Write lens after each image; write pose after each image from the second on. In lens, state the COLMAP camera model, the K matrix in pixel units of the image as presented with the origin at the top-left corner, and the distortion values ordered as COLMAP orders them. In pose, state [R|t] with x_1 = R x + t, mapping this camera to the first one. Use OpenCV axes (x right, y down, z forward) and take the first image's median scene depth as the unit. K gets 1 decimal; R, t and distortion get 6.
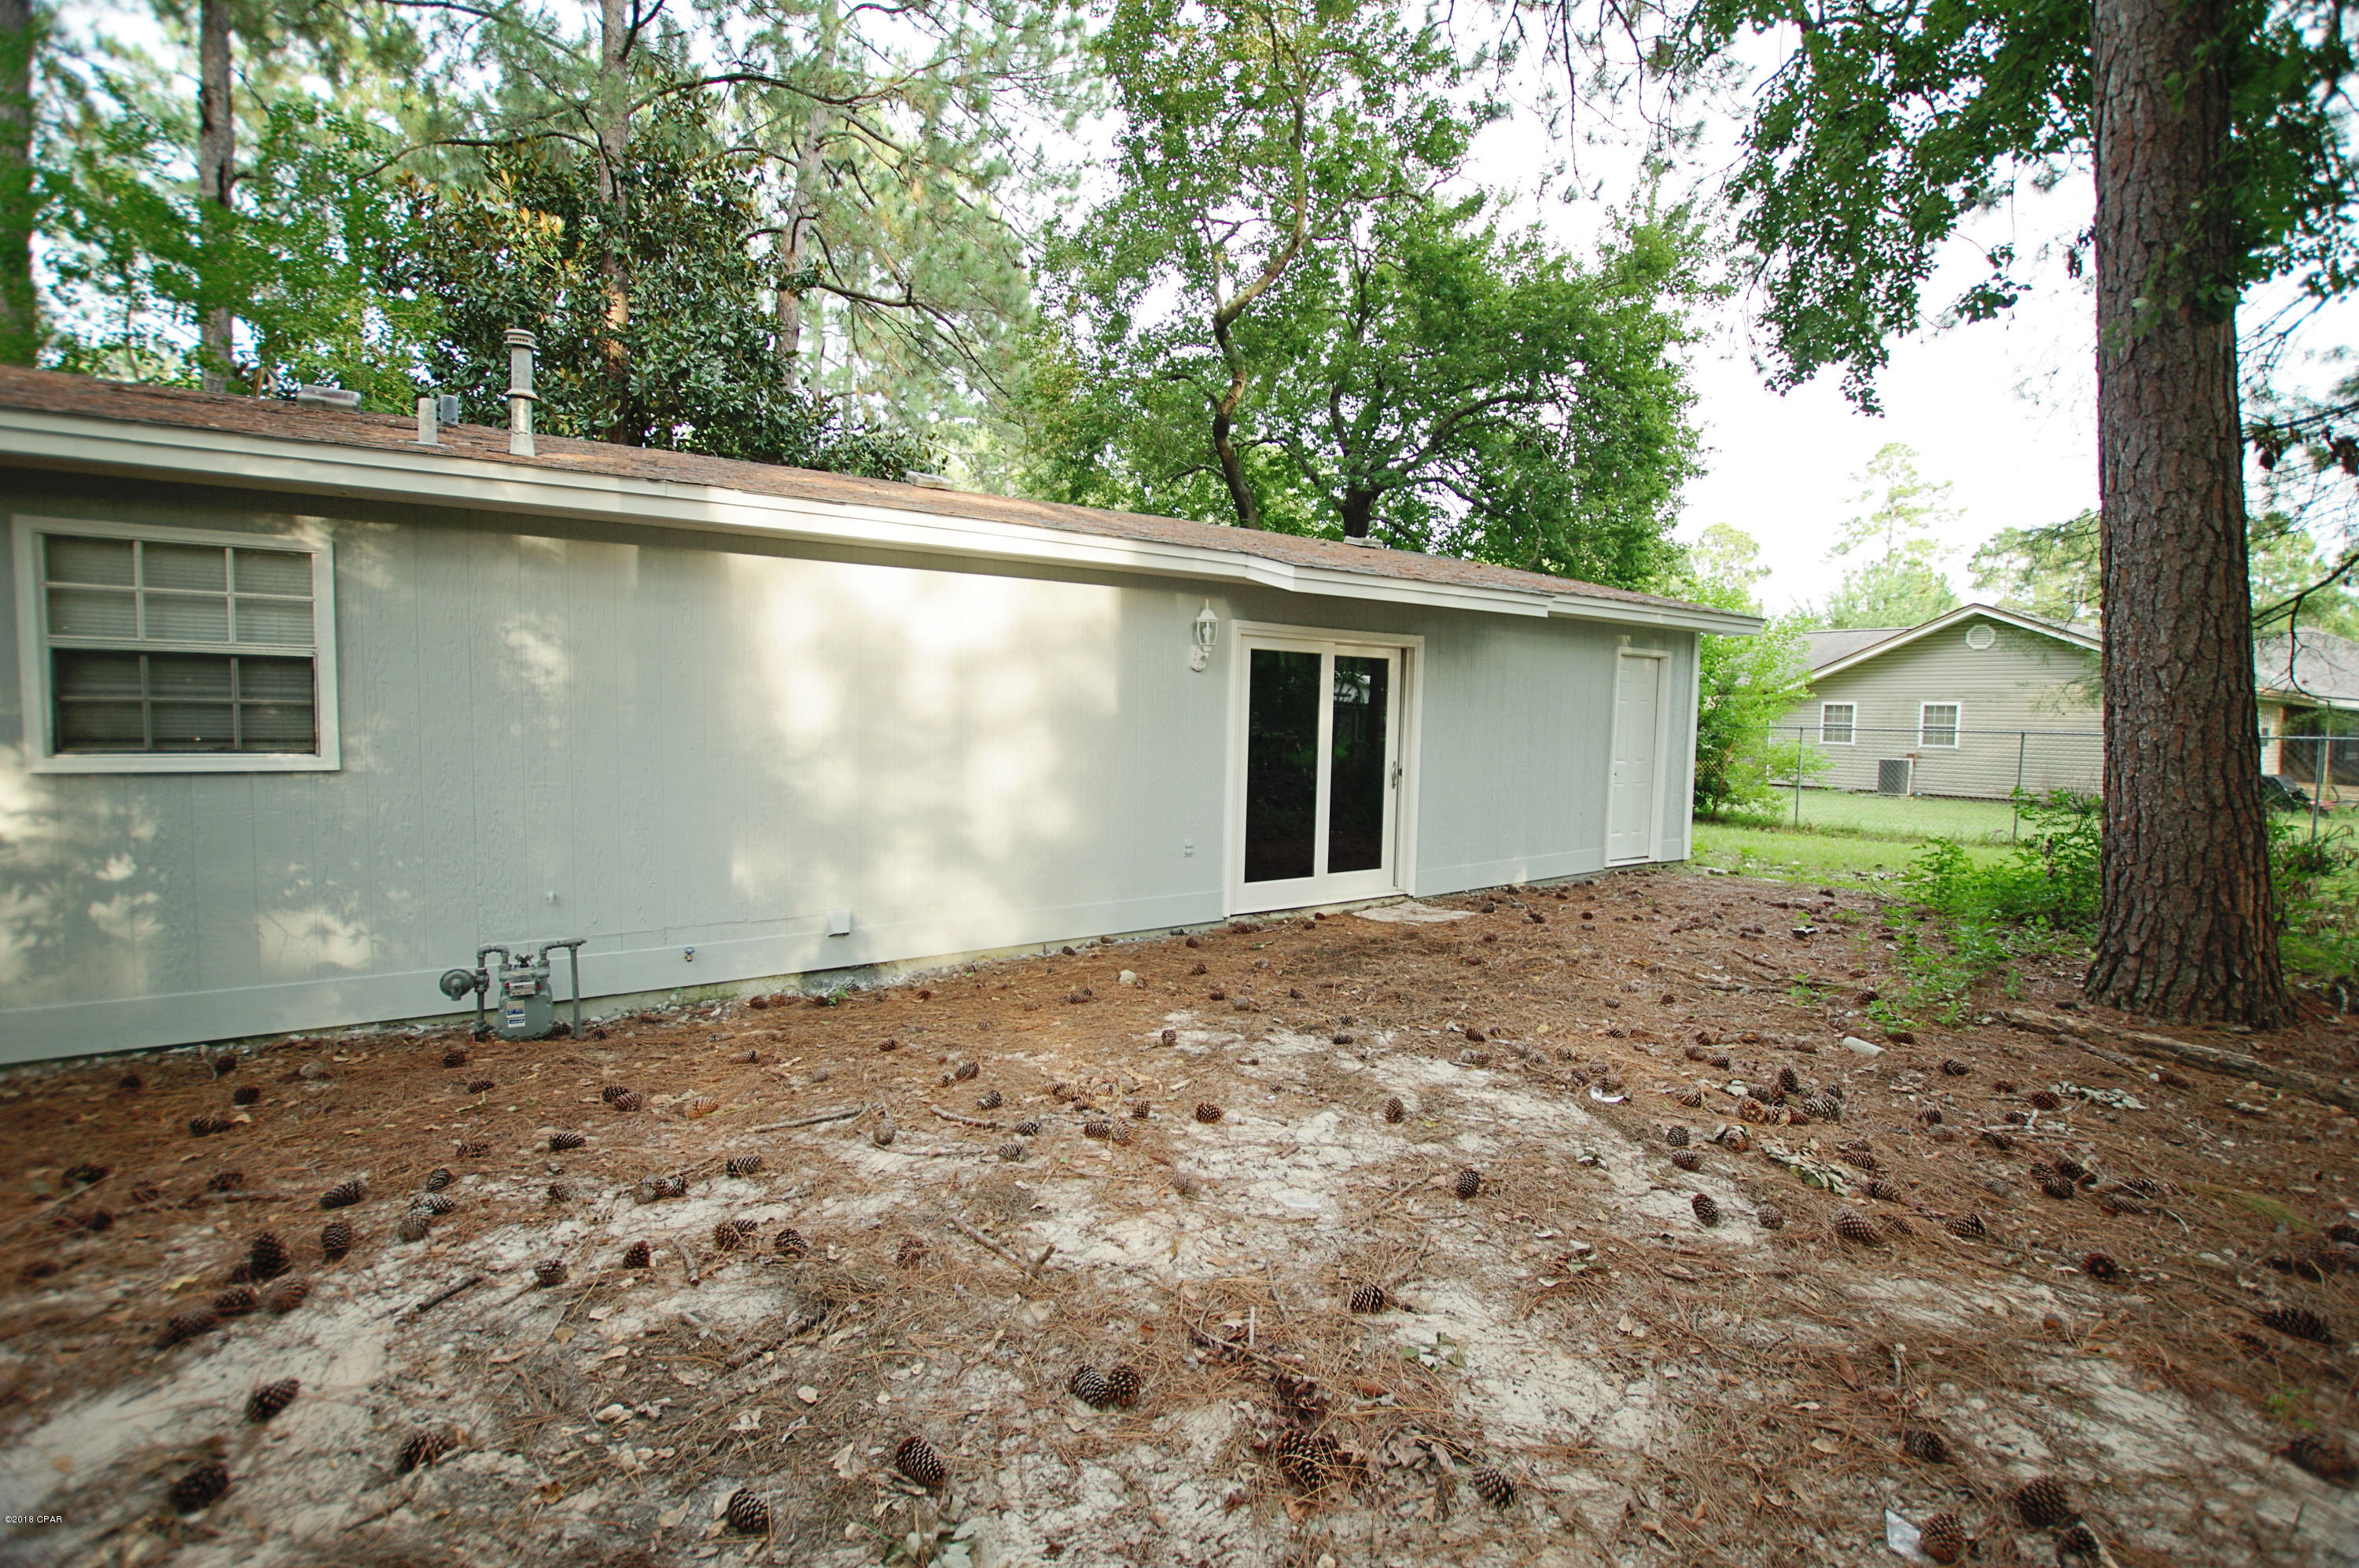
lens RADIAL K [[1040.5, 0, 1193.4], [0, 1040.5, 786.2], [0, 0, 1]] dist [-0.042792, 0.008075]
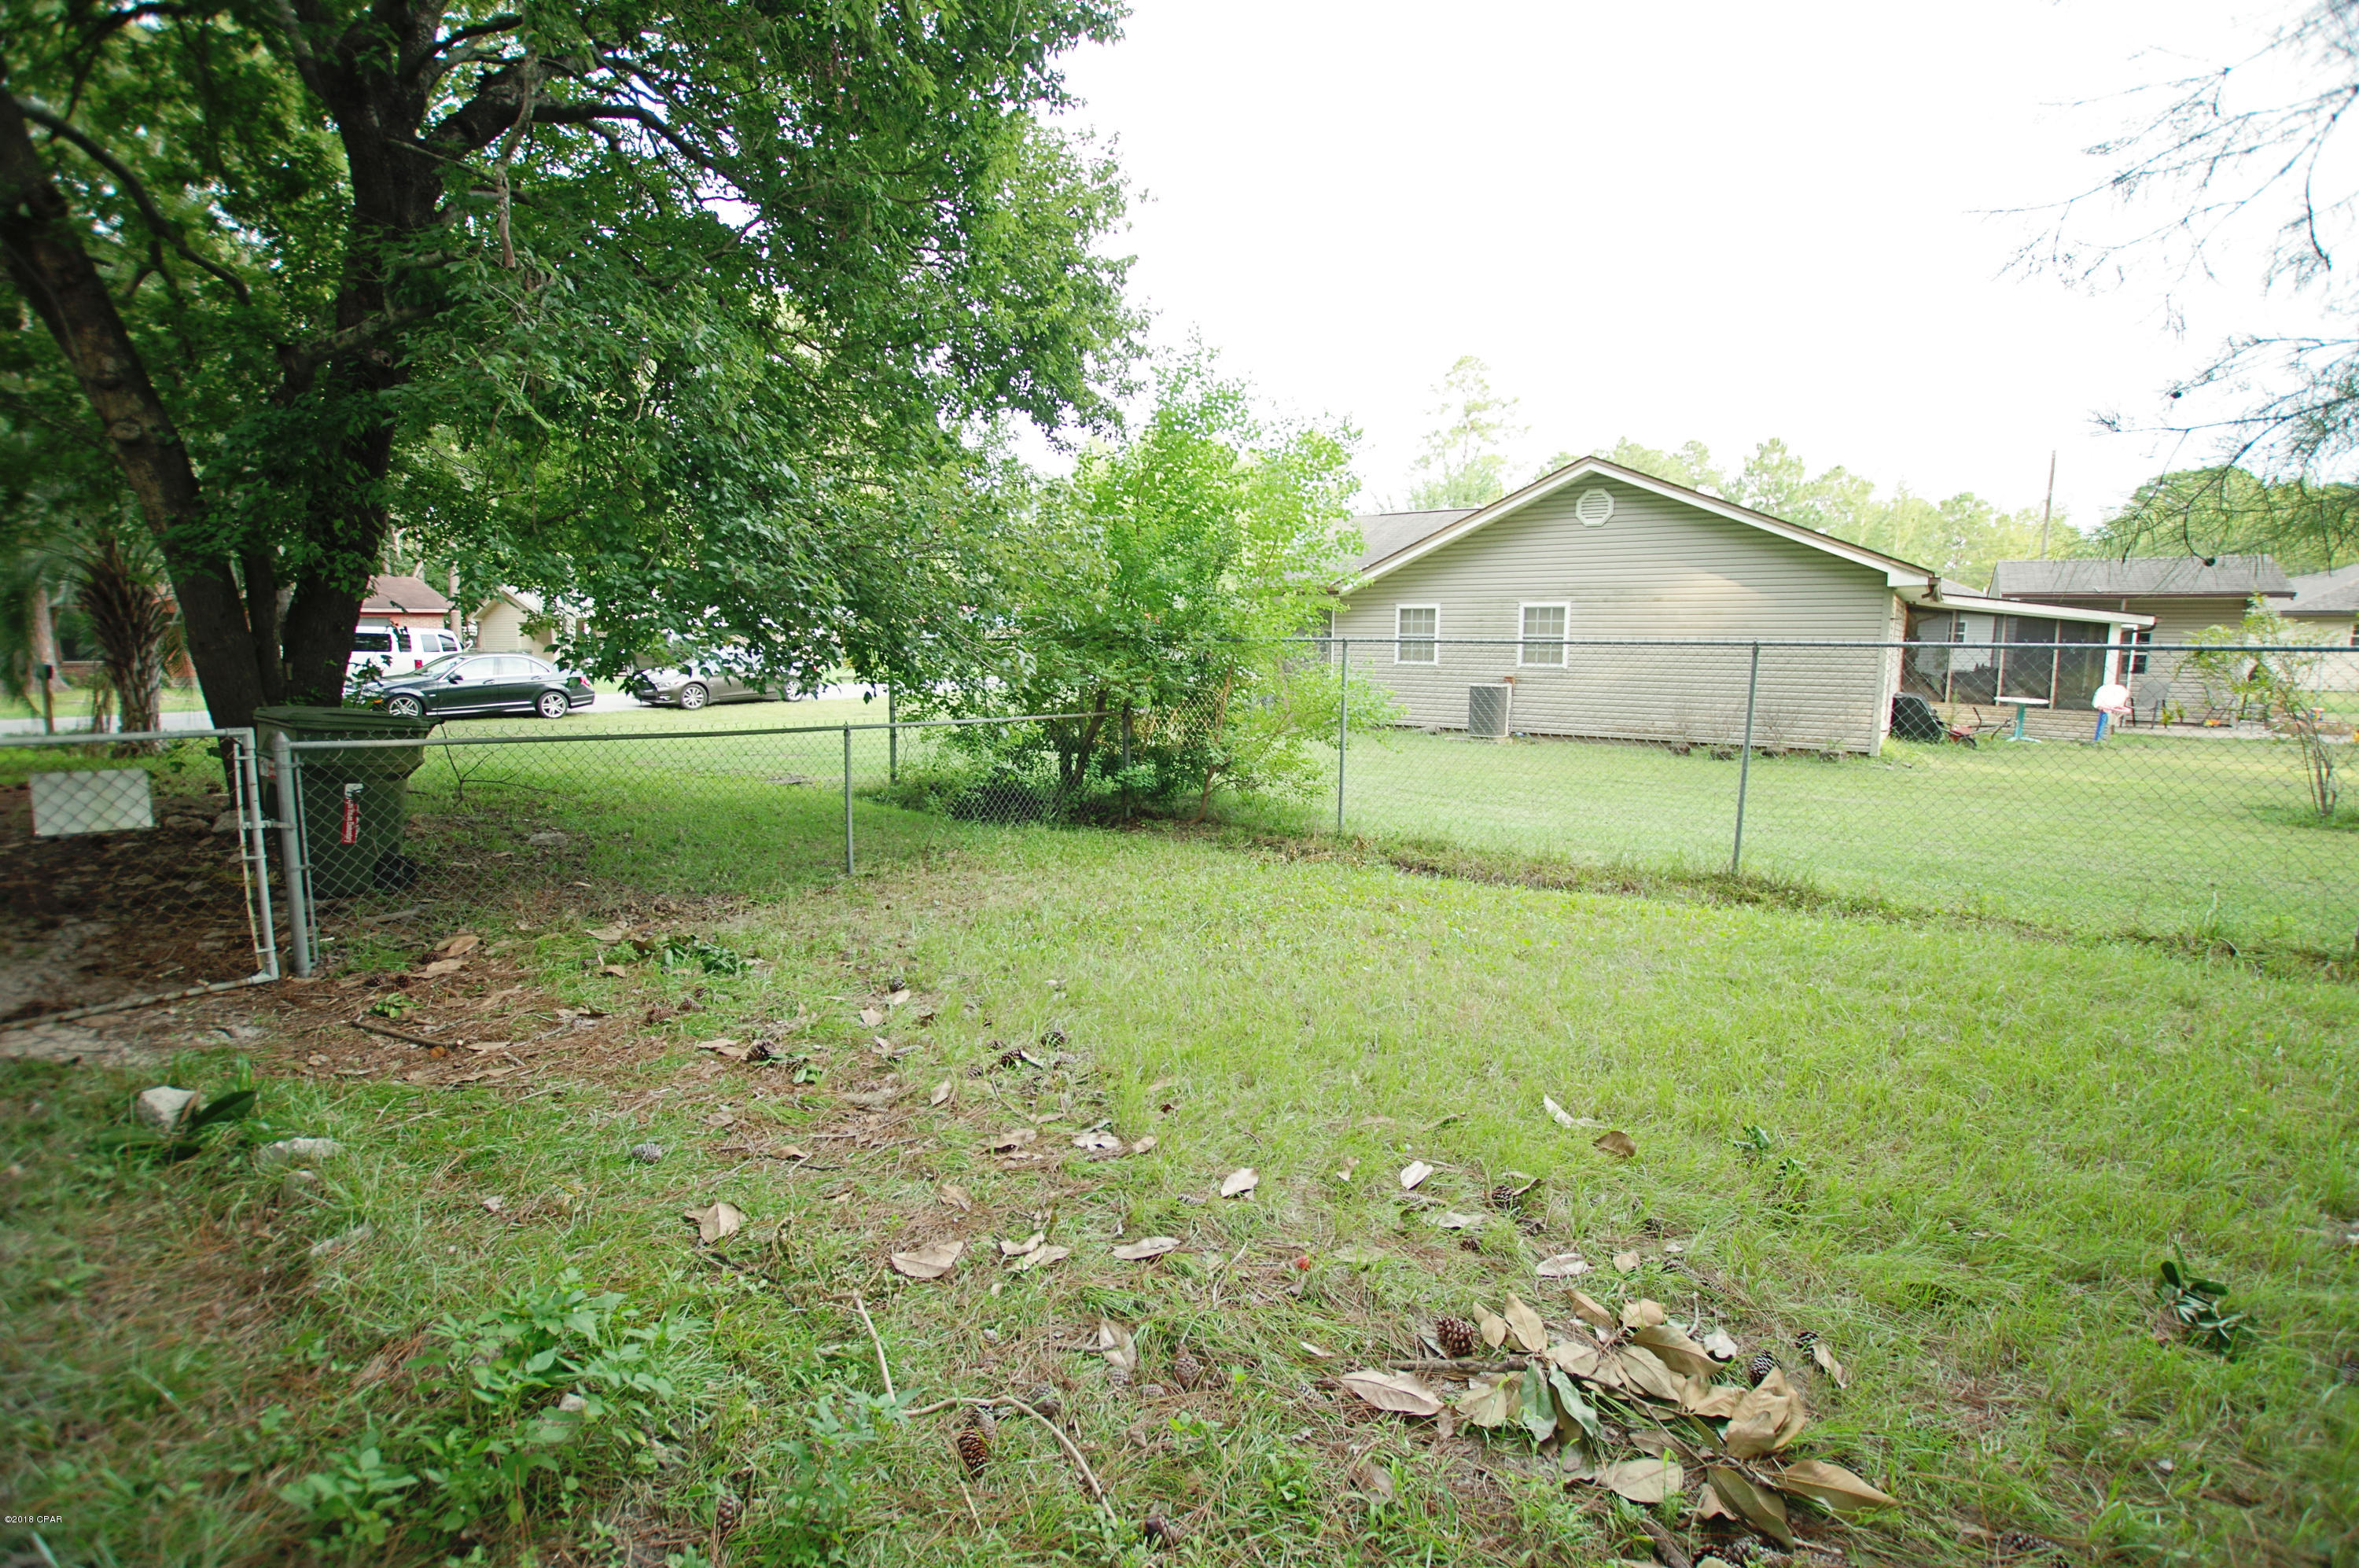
lens RADIAL K [[1040.5, 0, 1193.4], [0, 1040.5, 786.2], [0, 0, 1]] dist [-0.042792, 0.008075]
pose [[0.941373, -0.060210, 0.331951, 0.258643], [0.034735, 0.996014, 0.082157, -0.022932], [-0.335575, -0.065810, 0.939712, 0.399318]]
